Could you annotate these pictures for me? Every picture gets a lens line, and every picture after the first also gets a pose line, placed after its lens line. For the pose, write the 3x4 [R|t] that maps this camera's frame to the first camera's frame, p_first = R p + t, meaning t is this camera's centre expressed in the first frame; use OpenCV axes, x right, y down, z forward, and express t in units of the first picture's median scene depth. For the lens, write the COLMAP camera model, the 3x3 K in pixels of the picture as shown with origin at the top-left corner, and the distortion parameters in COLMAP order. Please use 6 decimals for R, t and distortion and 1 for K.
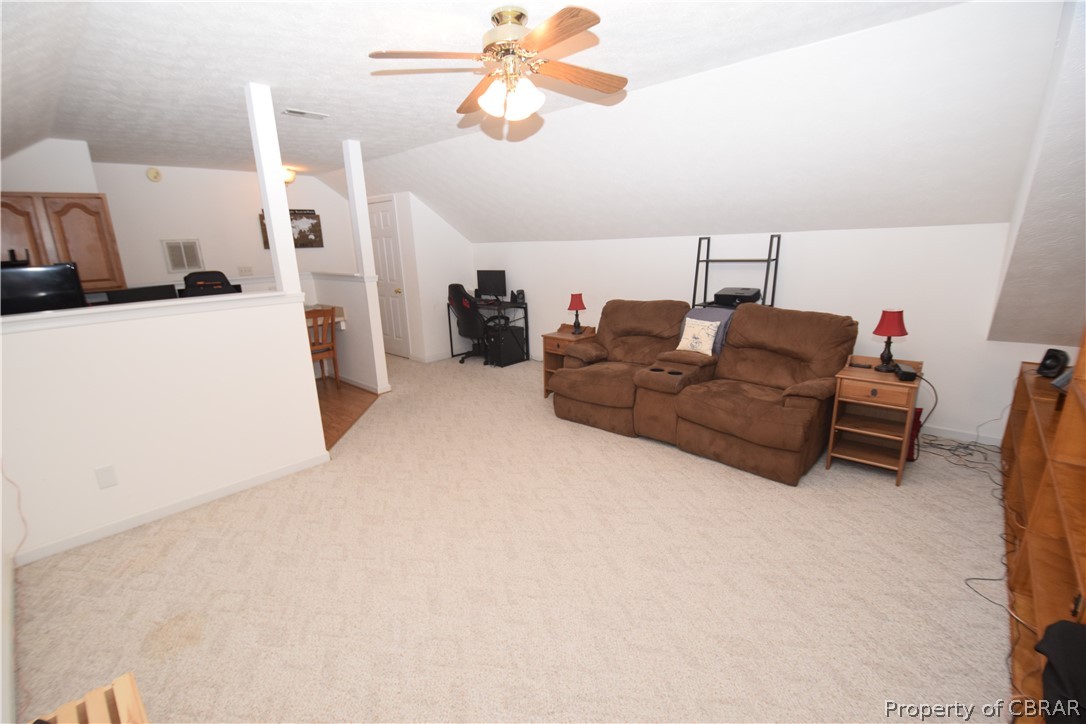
lens RADIAL K [[484.9, 0, 513.9], [0, 484.9, 363.7], [0, 0, 1]] dist [0.000384, -0.000038]
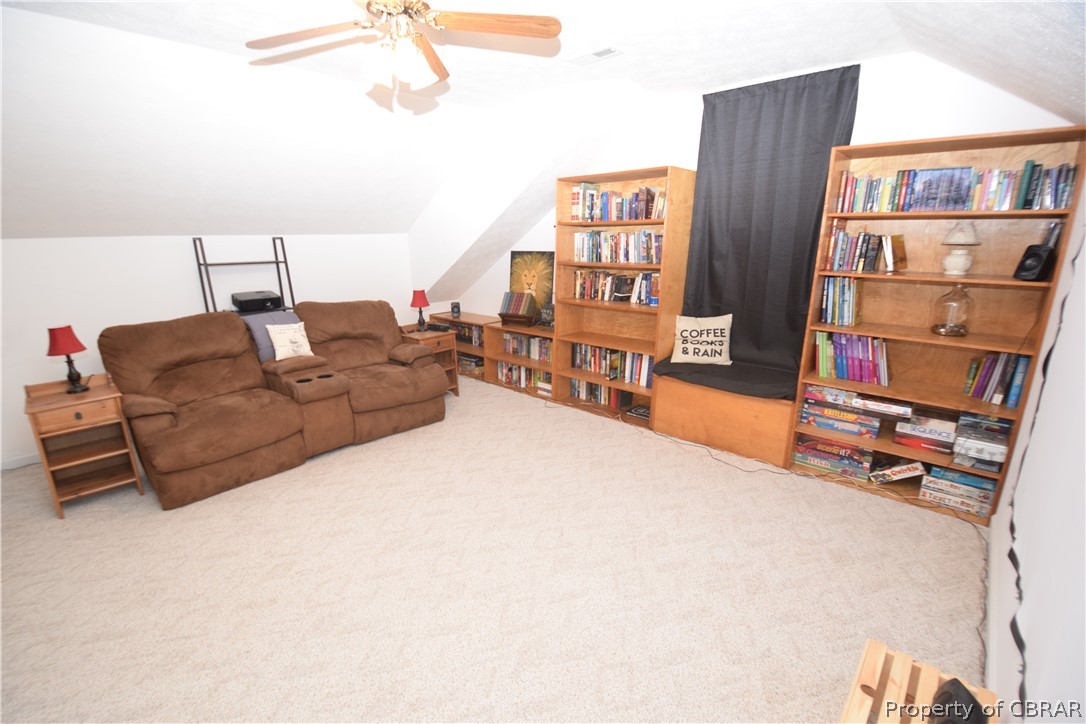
lens RADIAL K [[477.6, 0, 537.3], [0, 477.6, 368.8], [0, 0, 1]] dist [0.000446, -0.000231]
pose [[-0.050090, -0.232752, 0.971245, -0.556540], [0.244782, 0.939945, 0.237875, -0.108257], [-0.968283, 0.249658, 0.009892, 0.524983]]
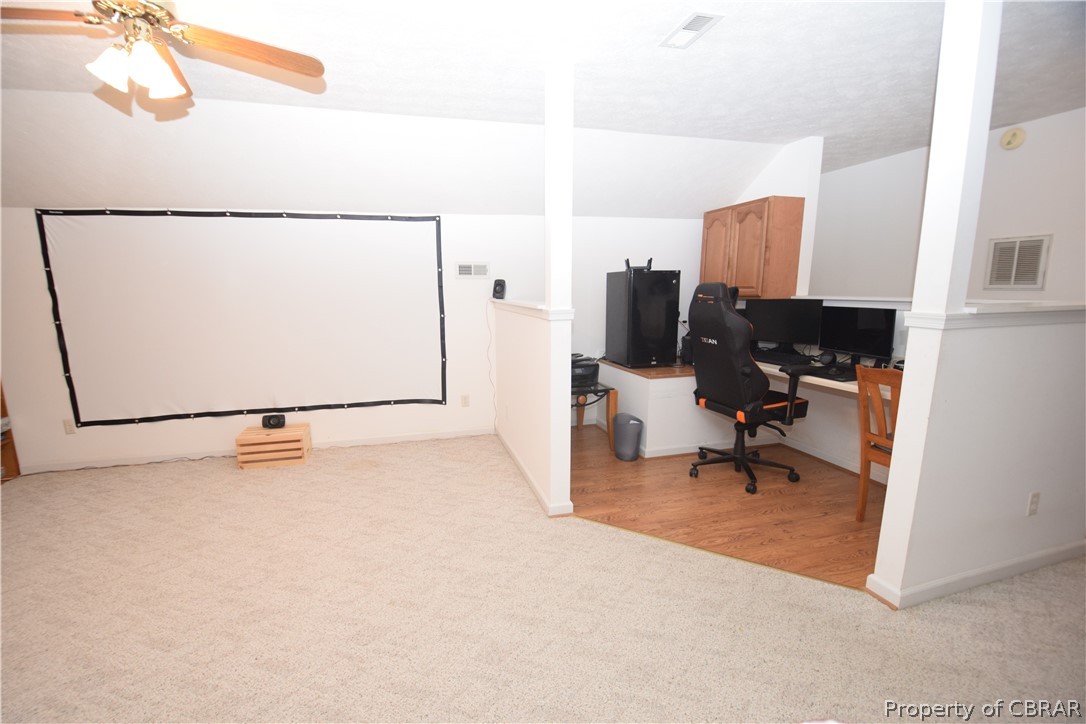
lens RADIAL K [[450.8, 0, 537.1], [0, 450.8, 372.7], [0, 0, 1]] dist [0.001114, 0.000030]
pose [[-0.490680, 0.196462, -0.848903, 0.220801], [-0.178568, 0.930899, 0.318653, -0.256660], [0.852846, 0.307944, -0.421692, 1.181302]]
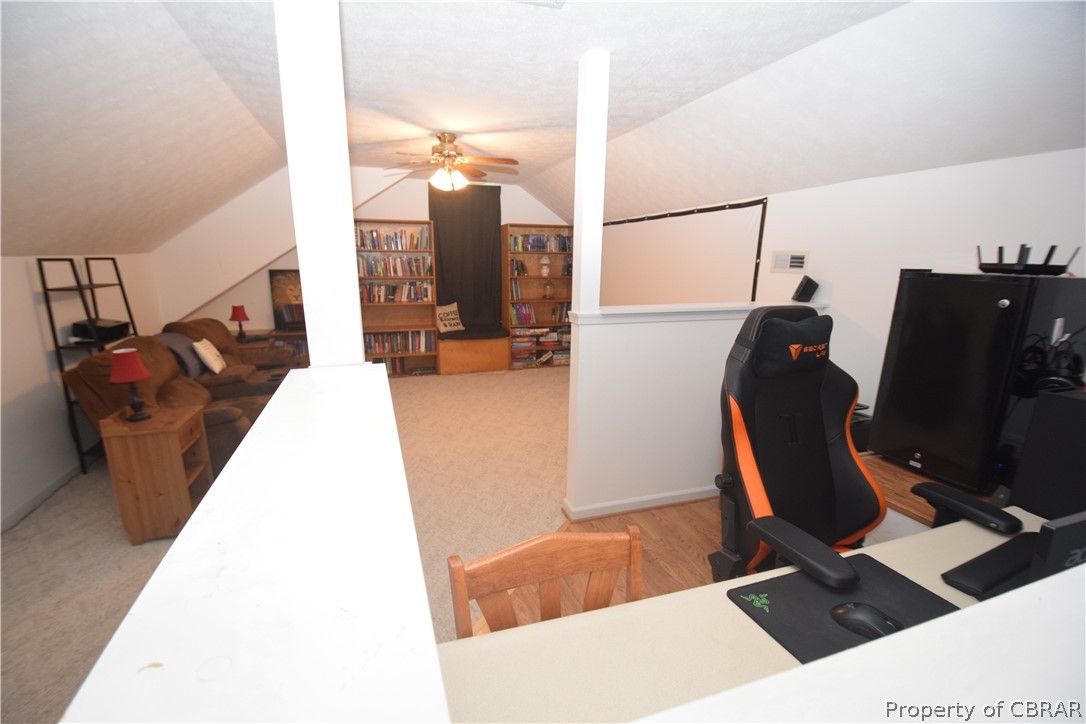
lens RADIAL K [[477.6, 0, 537.3], [0, 477.6, 368.8], [0, 0, 1]] dist [0.000446, -0.000231]
pose [[-0.905686, -0.074573, 0.417340, -0.628433], [0.119665, 0.899412, 0.420402, -0.368023], [-0.406711, 0.430693, -0.805661, 1.525581]]
